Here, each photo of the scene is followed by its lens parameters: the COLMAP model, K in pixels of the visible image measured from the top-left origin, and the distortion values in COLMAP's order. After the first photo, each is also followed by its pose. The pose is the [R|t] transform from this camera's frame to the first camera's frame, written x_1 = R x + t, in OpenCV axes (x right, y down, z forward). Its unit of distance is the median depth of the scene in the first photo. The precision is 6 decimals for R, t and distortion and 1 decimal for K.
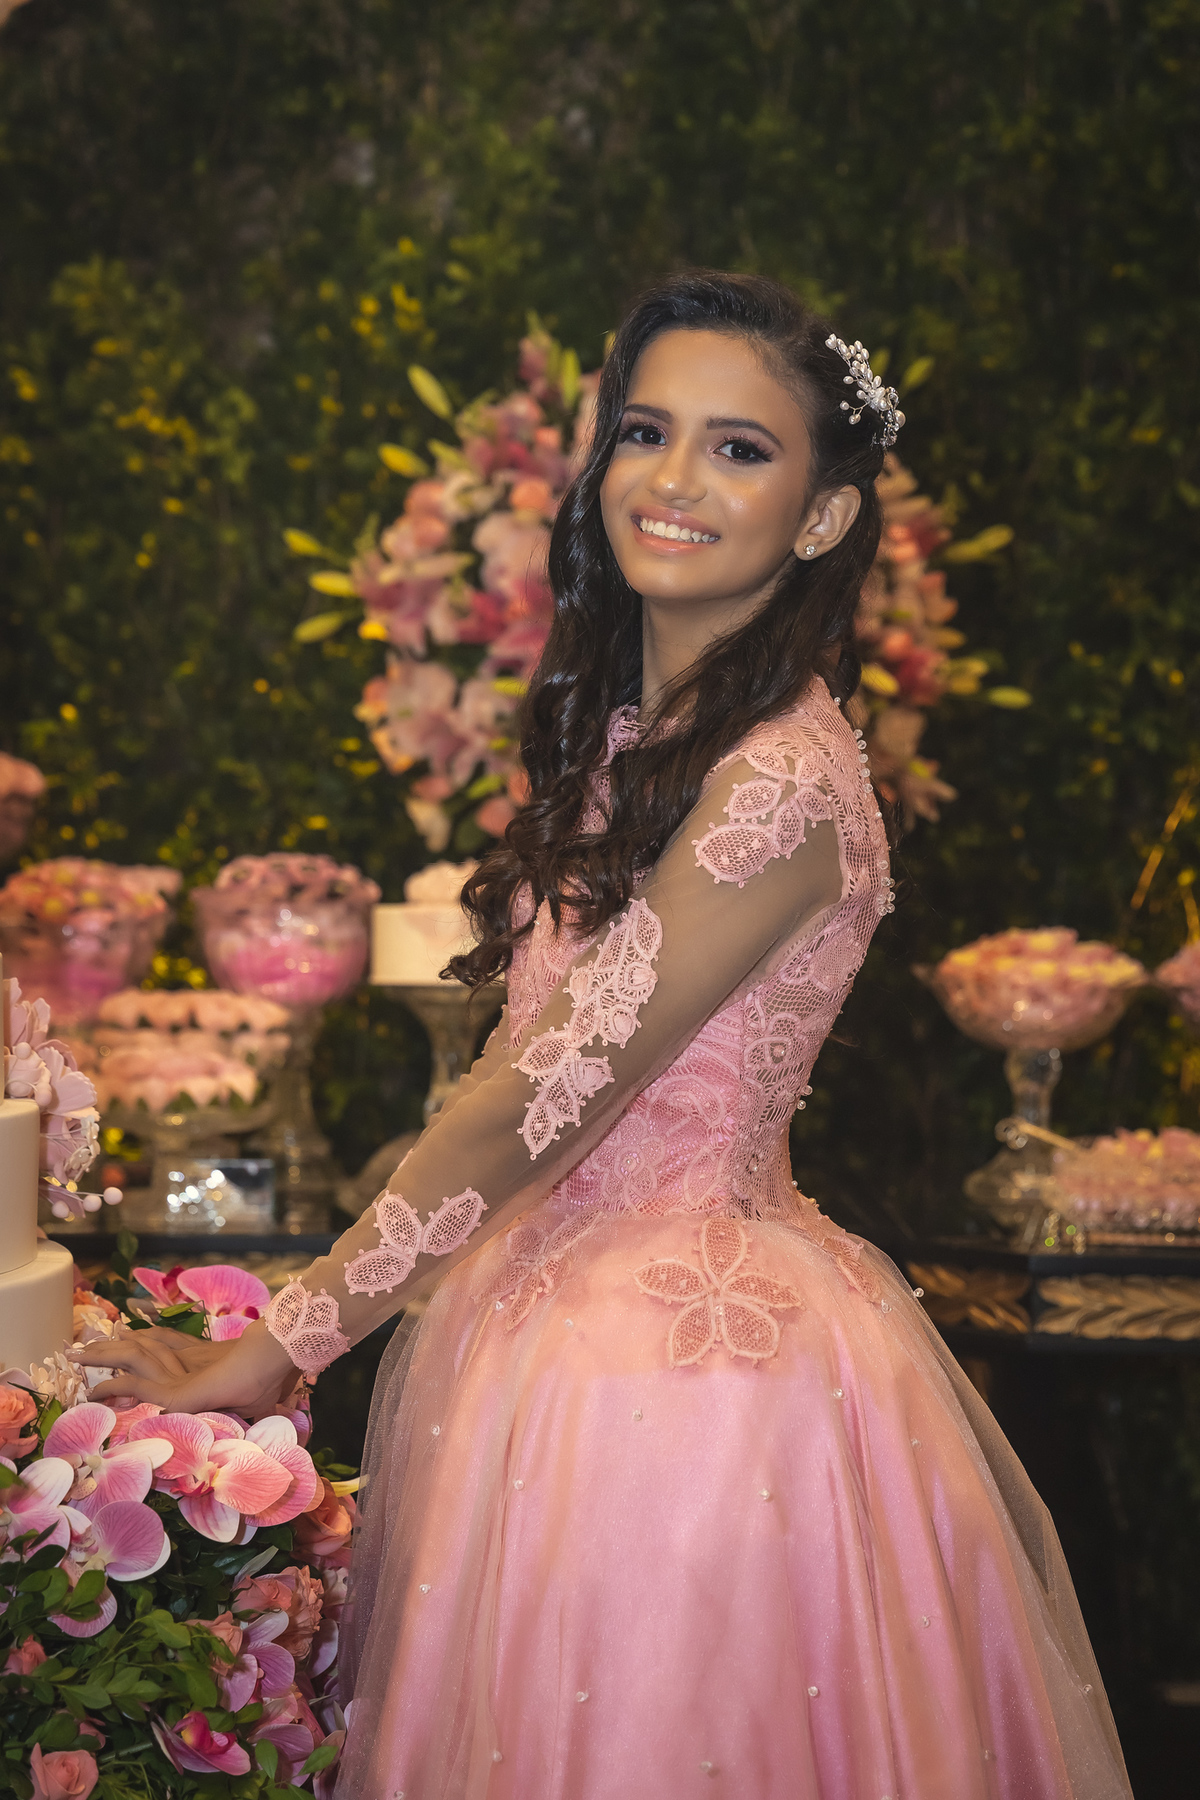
lens RADIAL K [[3873.6, 0, 600.0], [0, 3873.6, 900.0], [0, 0, 1]] dist [0.022837, -0.089029]
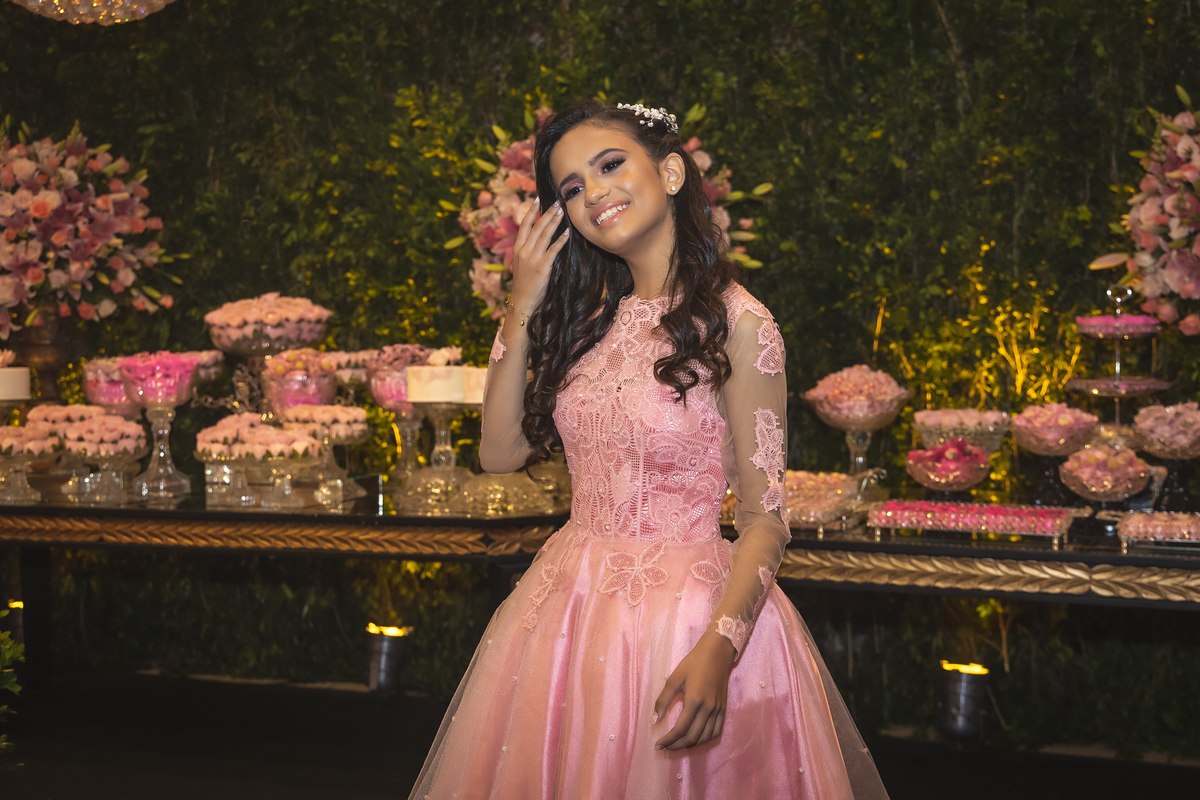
lens RADIAL K [[1672.5, 0, 600.0], [0, 1672.5, 400.0], [0, 0, 1]] dist [-0.024689, -0.010244]
pose [[0.936237, -0.002570, -0.351359, 0.349265], [0.013445, 0.999503, 0.028517, -0.005086], [0.351111, -0.031423, 0.935807, 0.110869]]
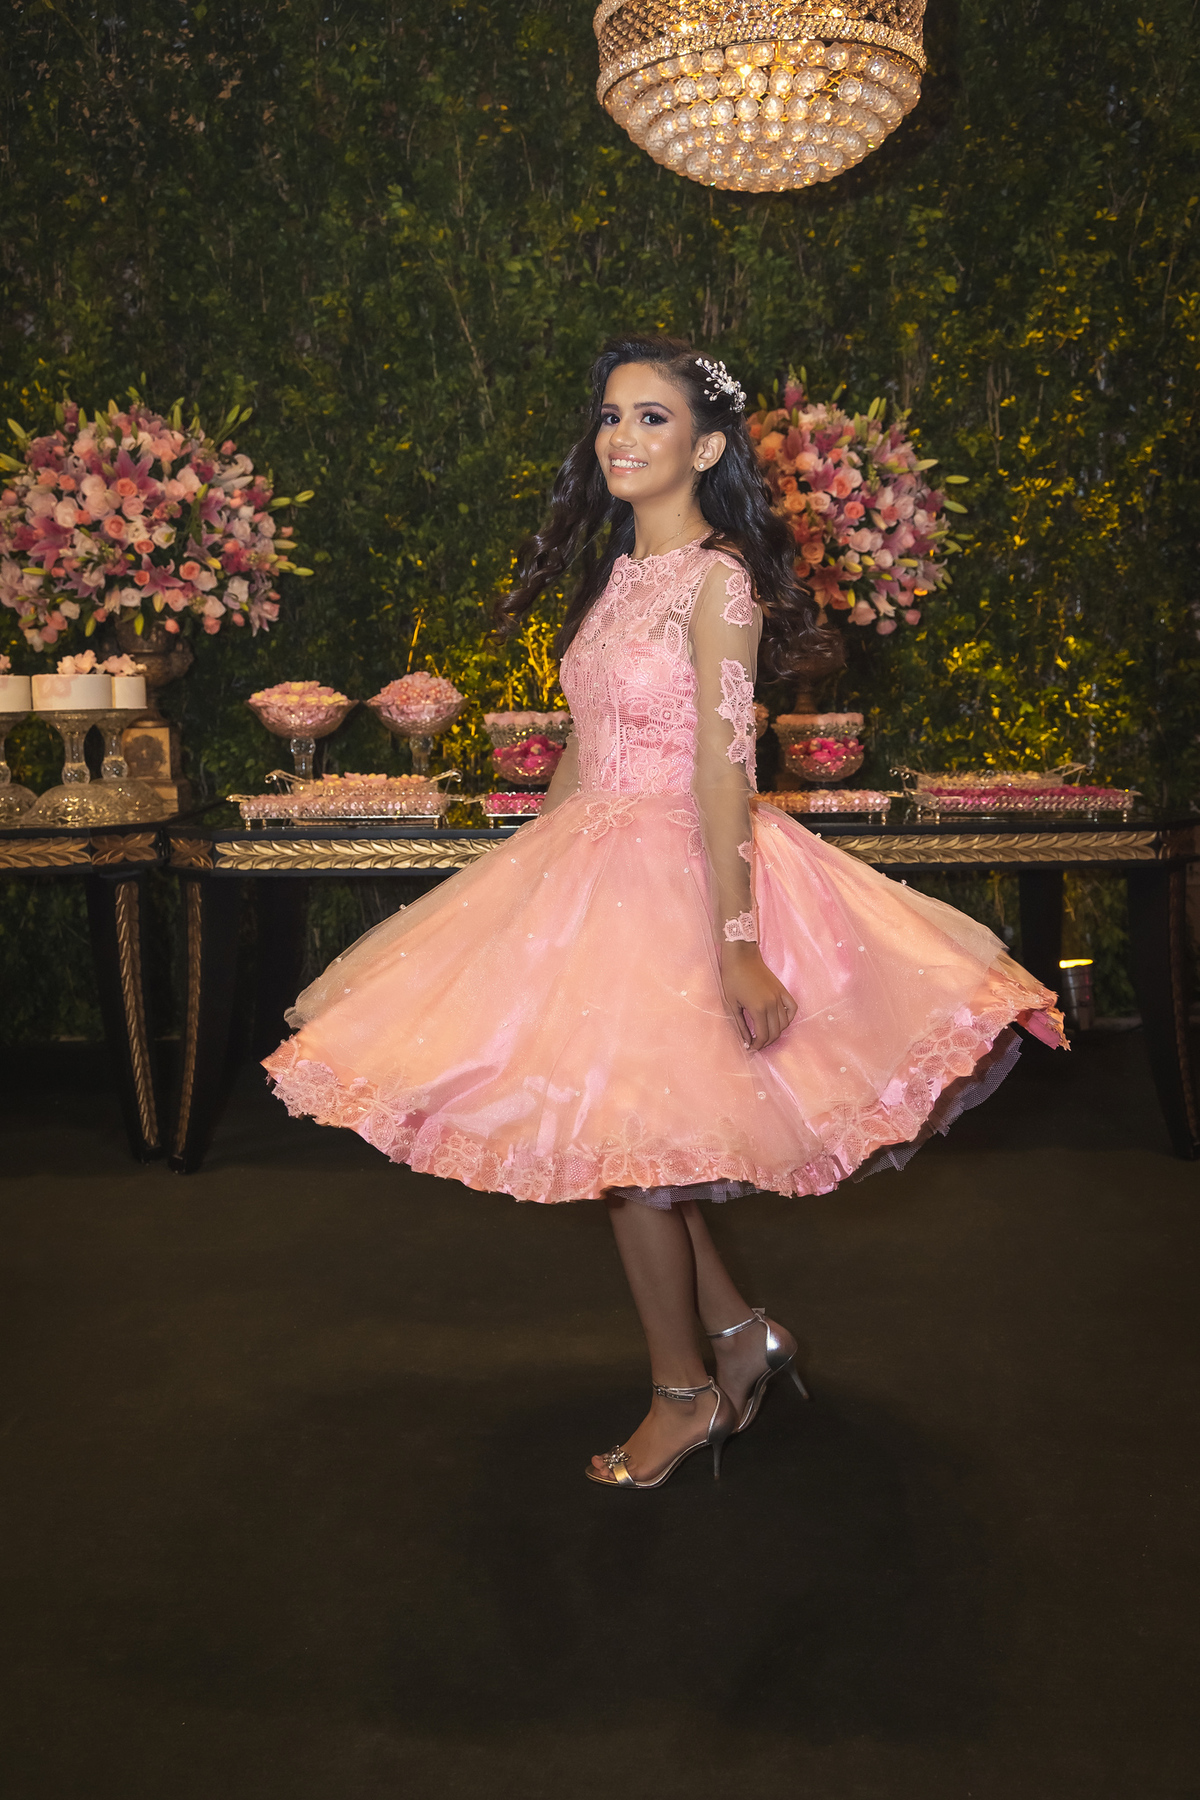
lens RADIAL K [[1716.1, 0, 600.0], [0, 1716.1, 900.0], [0, 0, 1]] dist [-0.011057, 0.002861]
pose [[0.999194, -0.030112, 0.026554, 0.236752], [0.026716, 0.992404, 0.120088, 0.017194], [-0.029969, -0.119282, 0.992408, 0.047856]]
